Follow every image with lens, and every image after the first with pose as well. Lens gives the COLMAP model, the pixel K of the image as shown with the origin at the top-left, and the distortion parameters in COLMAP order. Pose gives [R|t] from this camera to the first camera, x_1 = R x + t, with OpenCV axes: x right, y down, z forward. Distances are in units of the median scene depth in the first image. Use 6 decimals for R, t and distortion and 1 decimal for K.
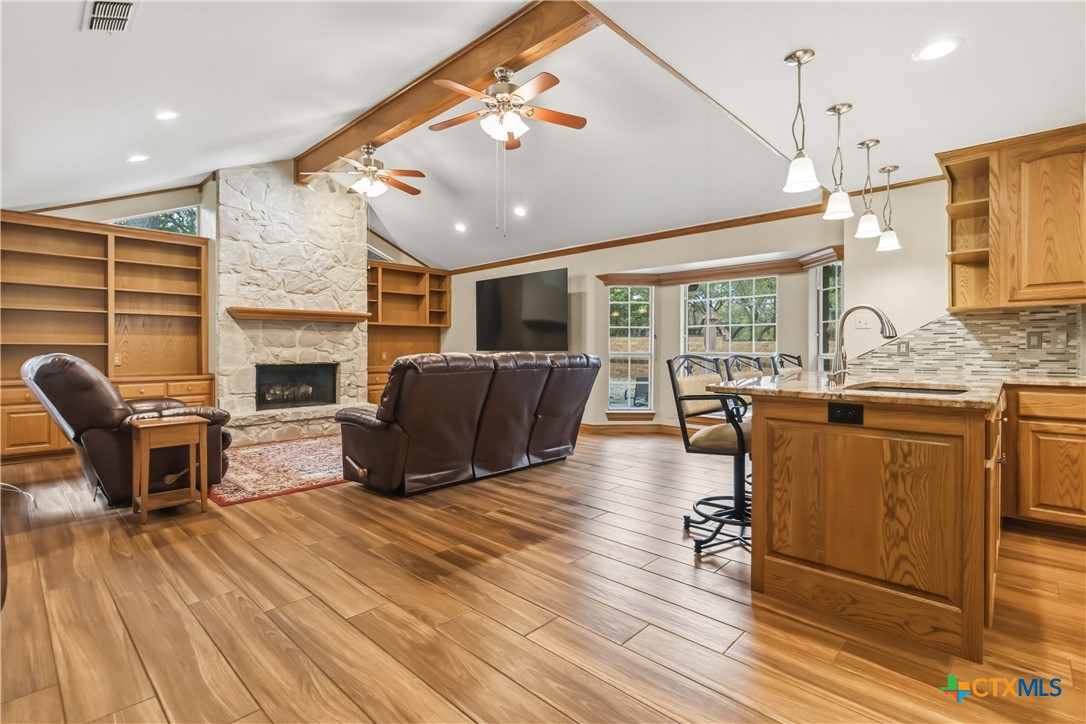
lens RADIAL K [[513.1, 0, 542.8], [0, 513.1, 349.2], [0, 0, 1]] dist [-0.000213, 0.000647]
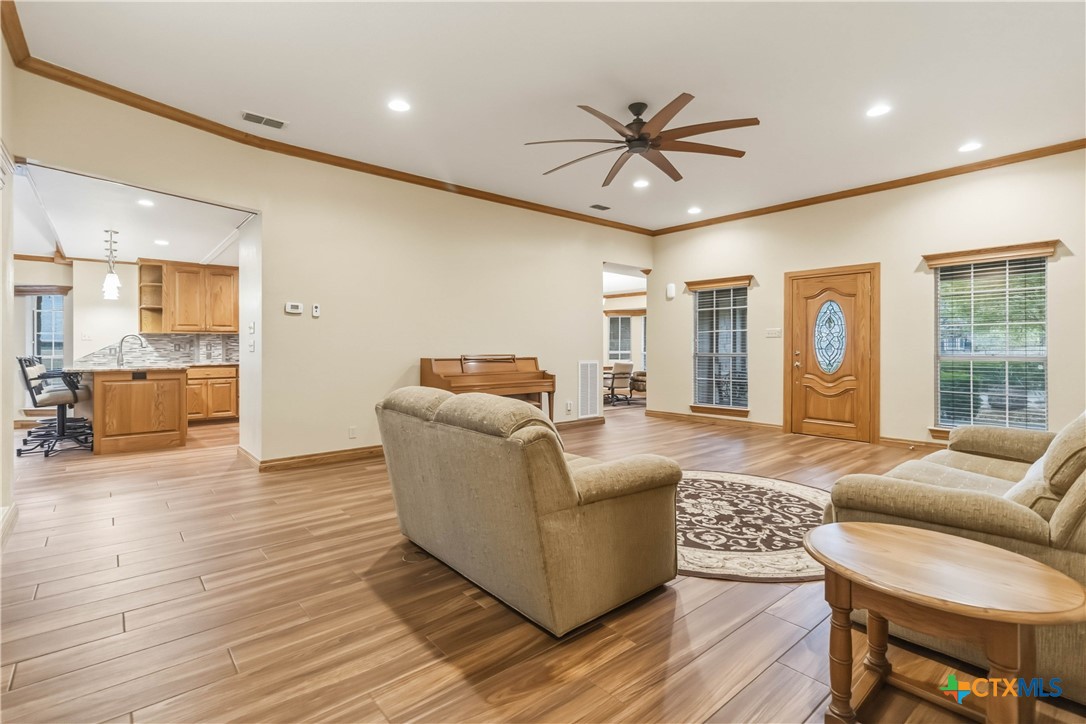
lens RADIAL K [[513.1, 0, 552.3], [0, 513.1, 347.0], [0, 0, 1]] dist [-0.000213, 0.000647]
pose [[0.098191, 0.001036, 0.995167, -0.684558], [0.007391, 0.999971, -0.001770, -0.002670], [-0.995140, 0.007529, 0.098180, -0.523213]]
